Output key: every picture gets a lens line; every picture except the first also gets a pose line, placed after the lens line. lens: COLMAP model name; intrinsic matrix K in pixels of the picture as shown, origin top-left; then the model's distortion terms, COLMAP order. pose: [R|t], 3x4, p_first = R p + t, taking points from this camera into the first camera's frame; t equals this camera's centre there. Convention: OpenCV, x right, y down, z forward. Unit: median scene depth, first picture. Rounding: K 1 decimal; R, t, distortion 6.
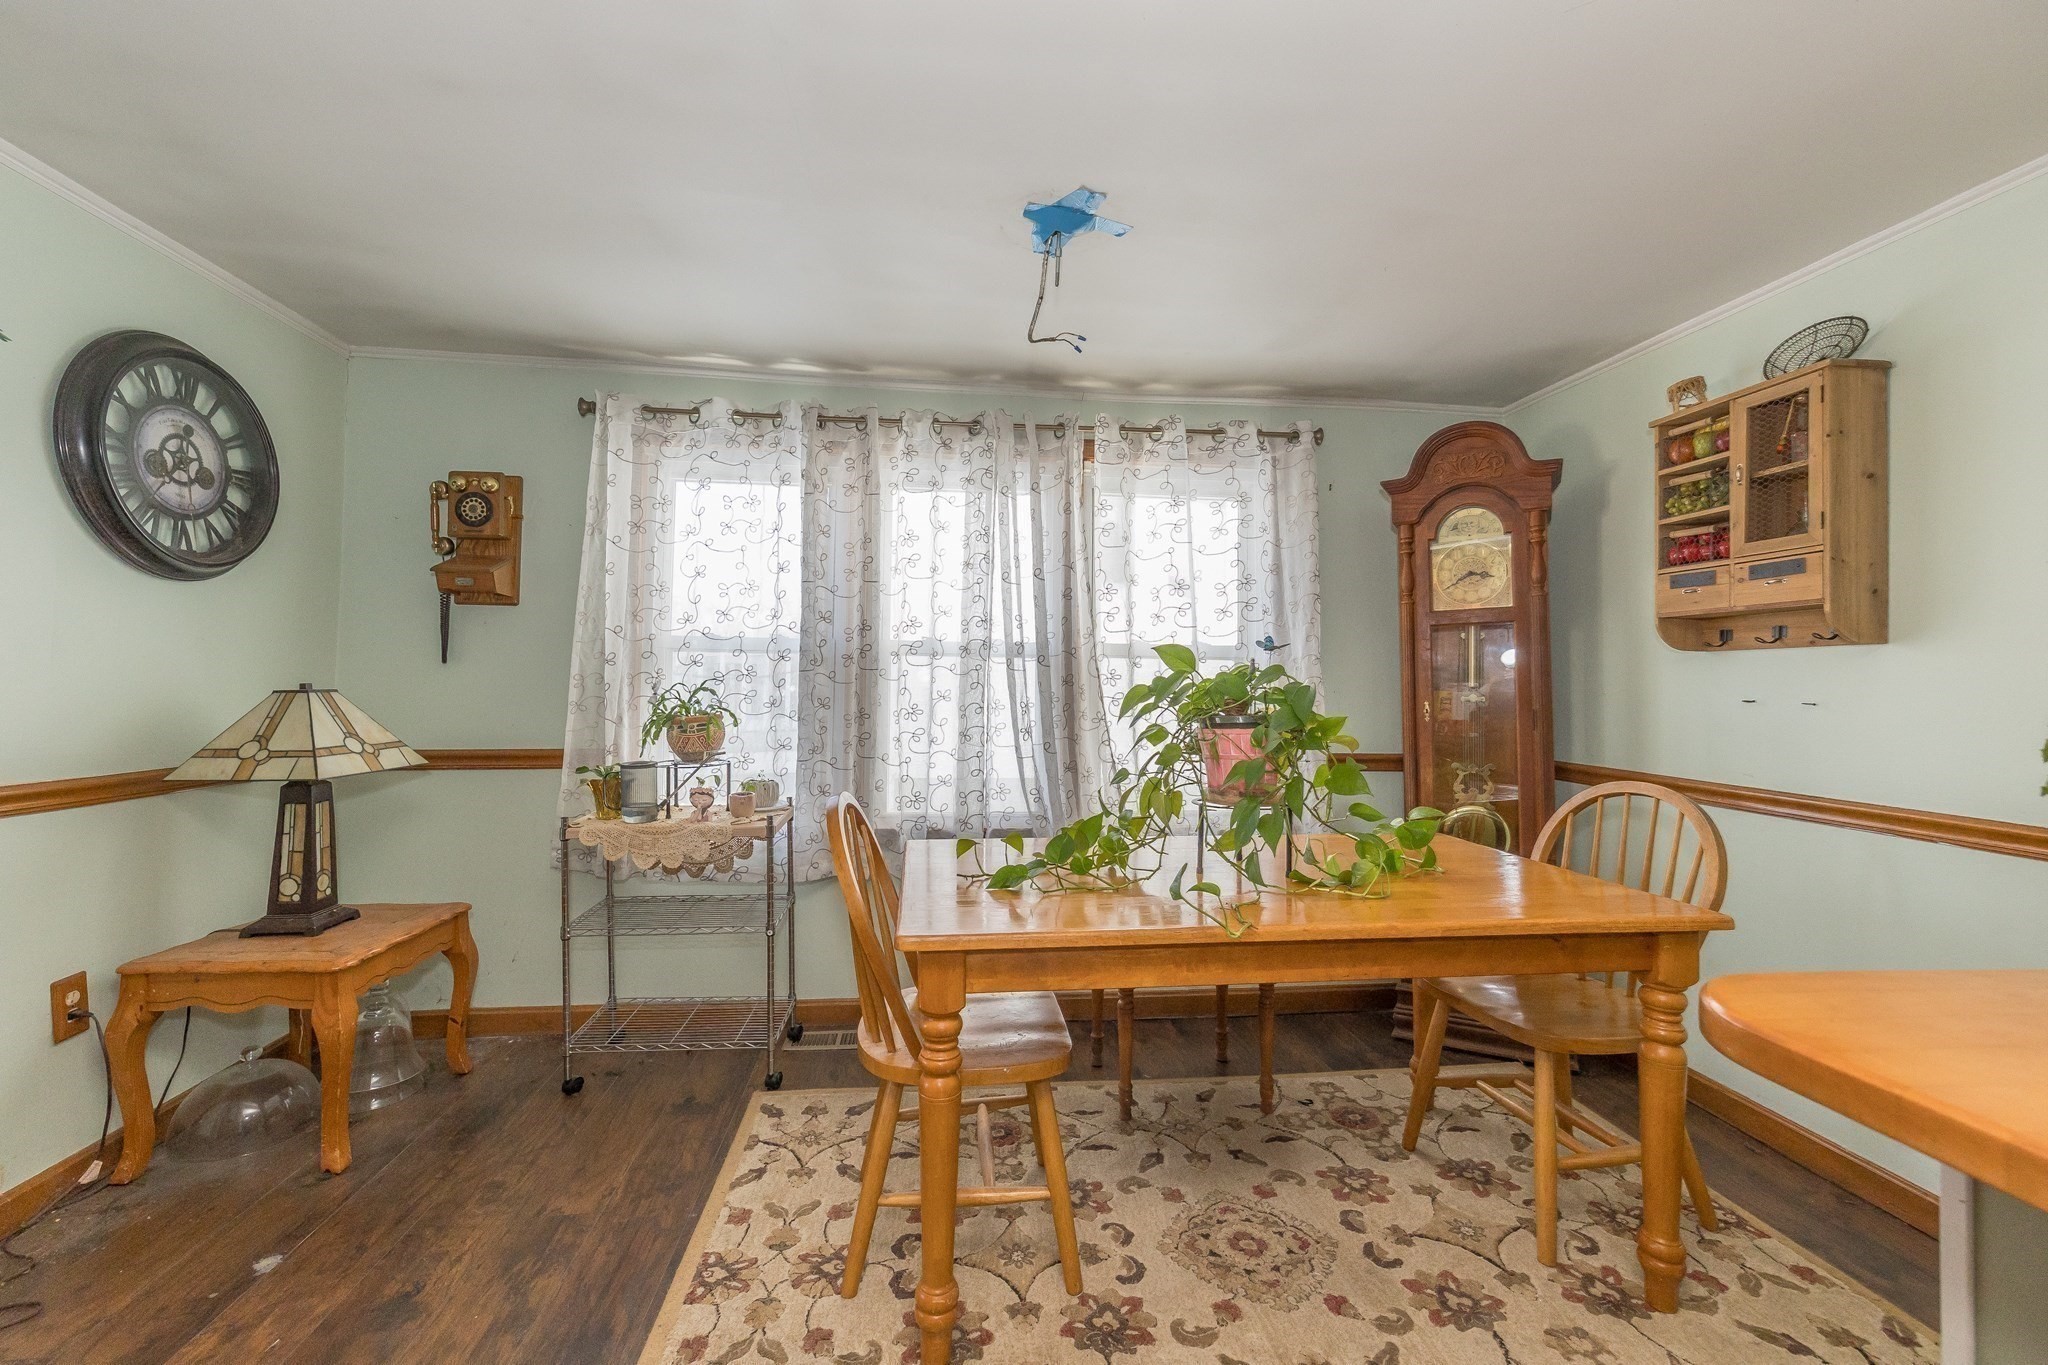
lens RADIAL K [[875.0, 0, 972.3], [0, 875.0, 681.3], [0, 0, 1]] dist [-0.000650, 0.009688]
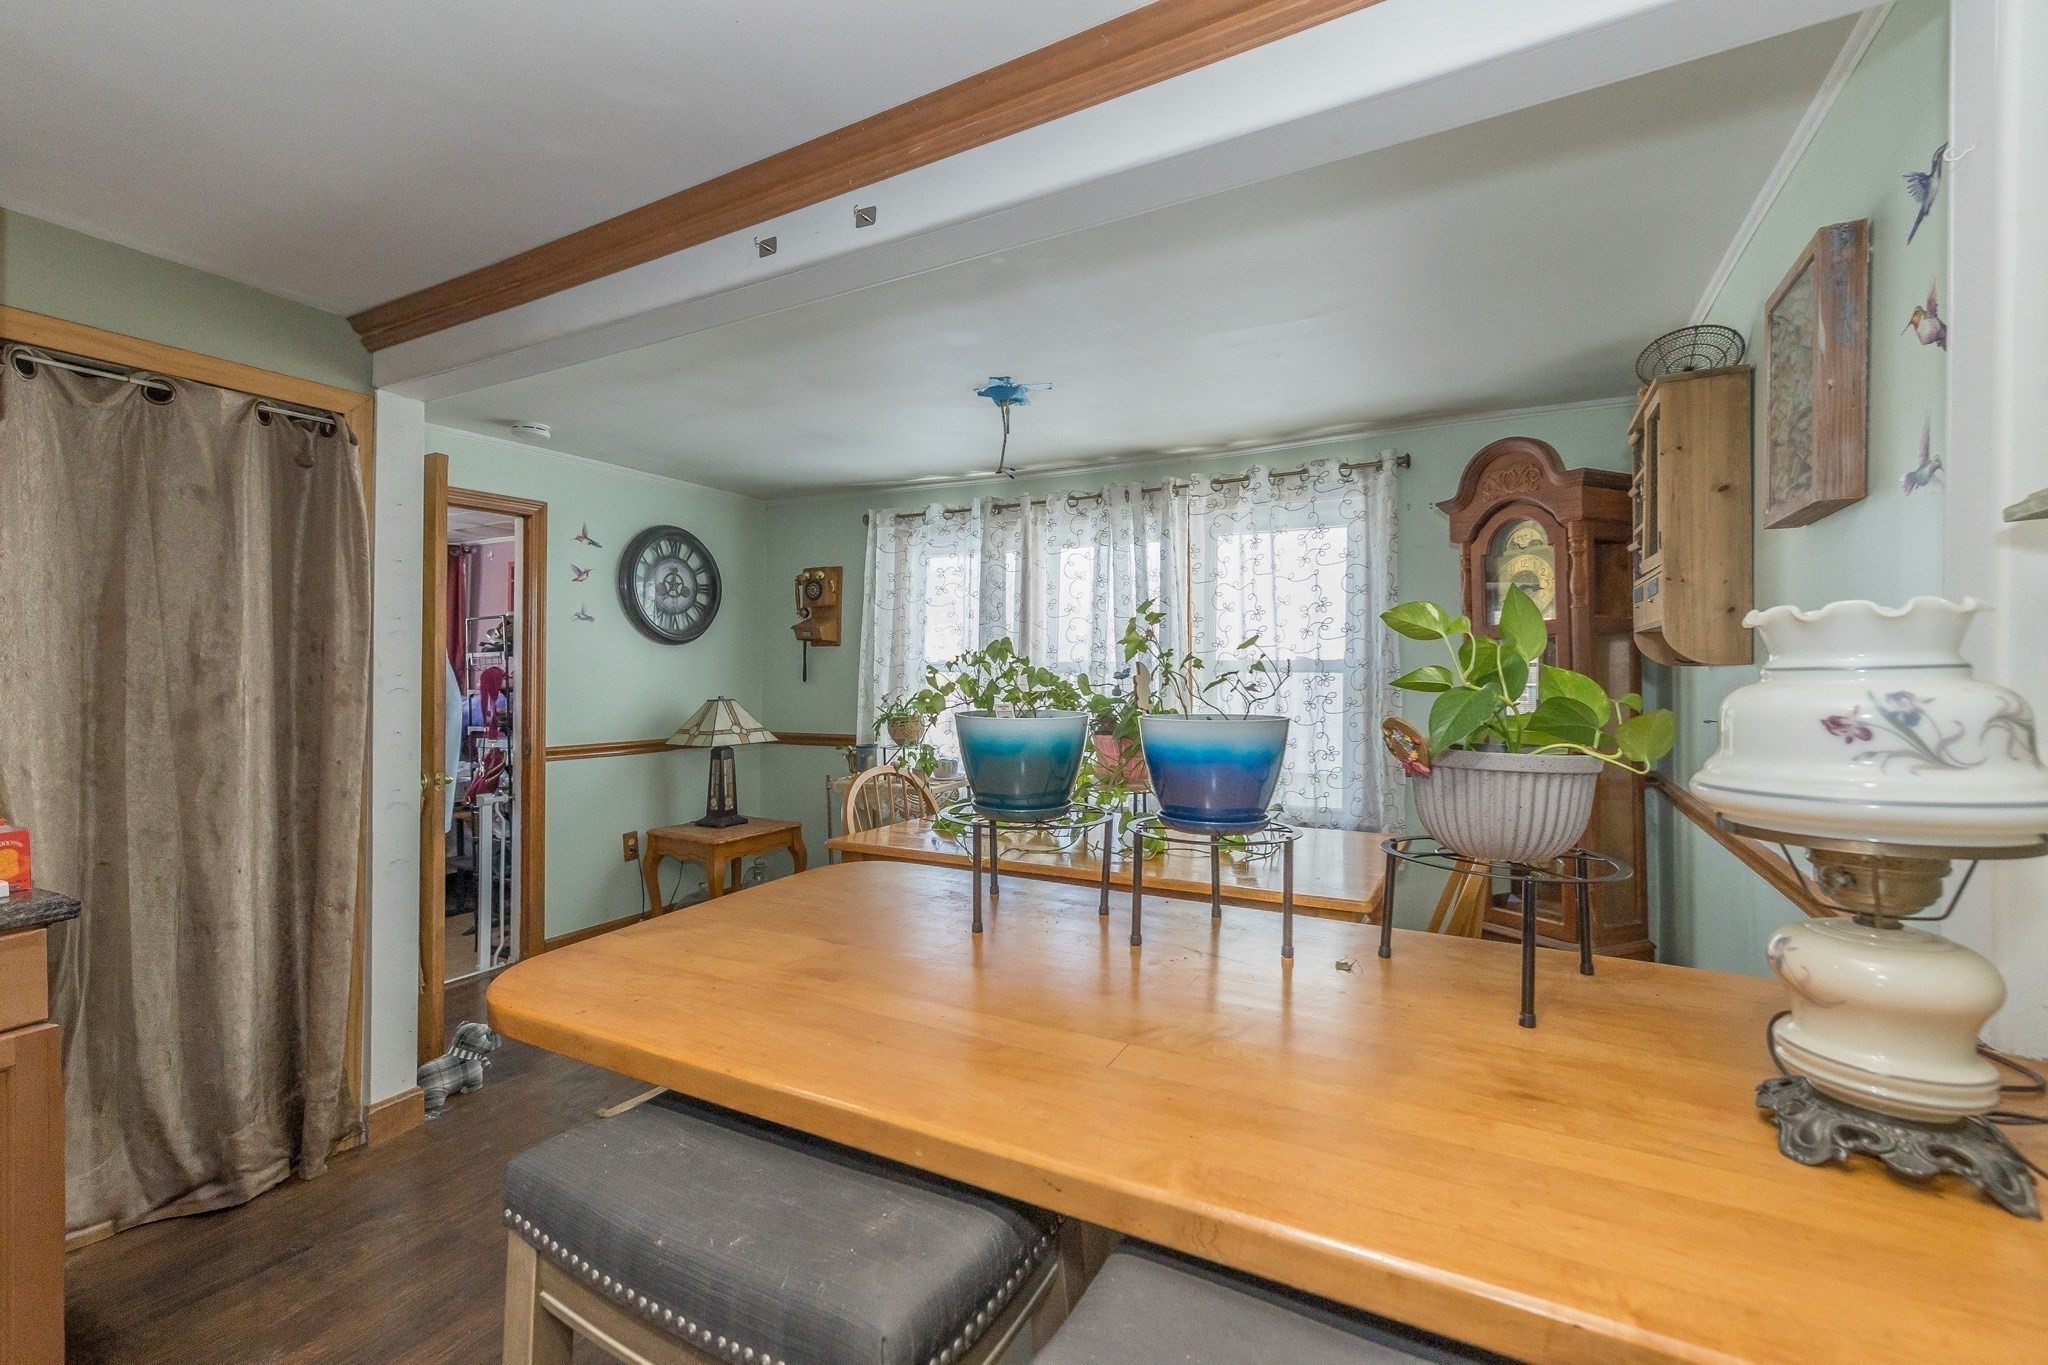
lens RADIAL K [[875.3, 0, 1024.0], [0, 875.3, 682.5], [0, 0, 1]] dist [-0.011288, 0.007427]
pose [[0.827227, -0.004462, -0.561850, 0.725337], [0.010076, 0.999925, 0.006895, -0.028462], [0.561778, -0.011365, 0.827210, -0.165877]]
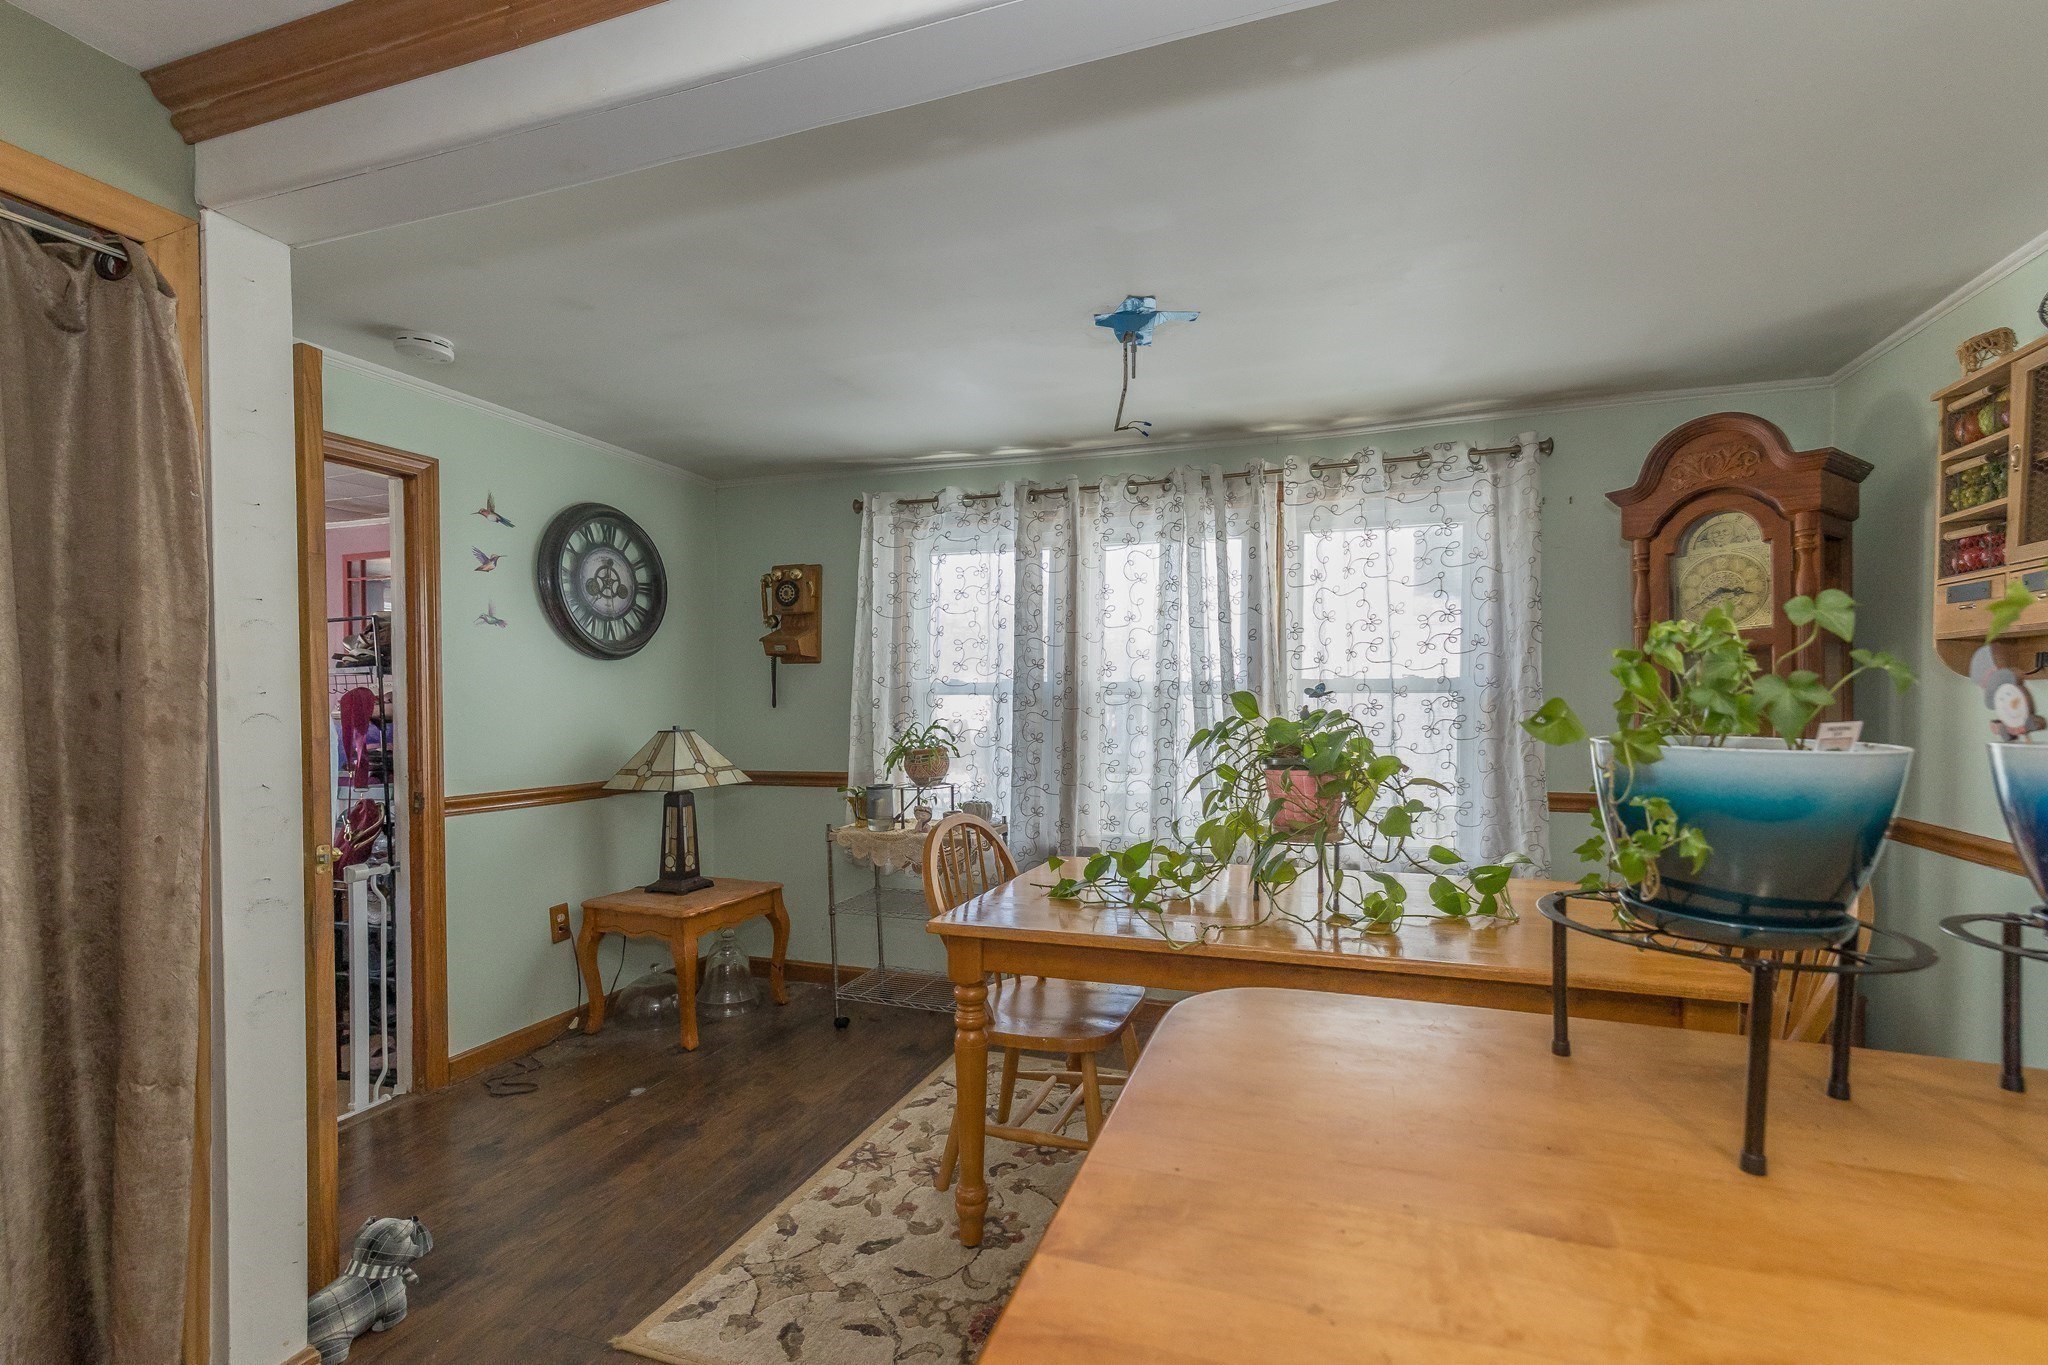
lens RADIAL K [[877.3, 0, 1028.9], [0, 877.3, 737.6], [0, 0, 1]] dist [-0.011336, 0.007805]
pose [[0.910092, 0.003536, -0.414391, 0.337041], [0.013648, 0.999165, 0.038499, -0.022621], [0.414181, -0.040694, 0.909284, -0.081504]]
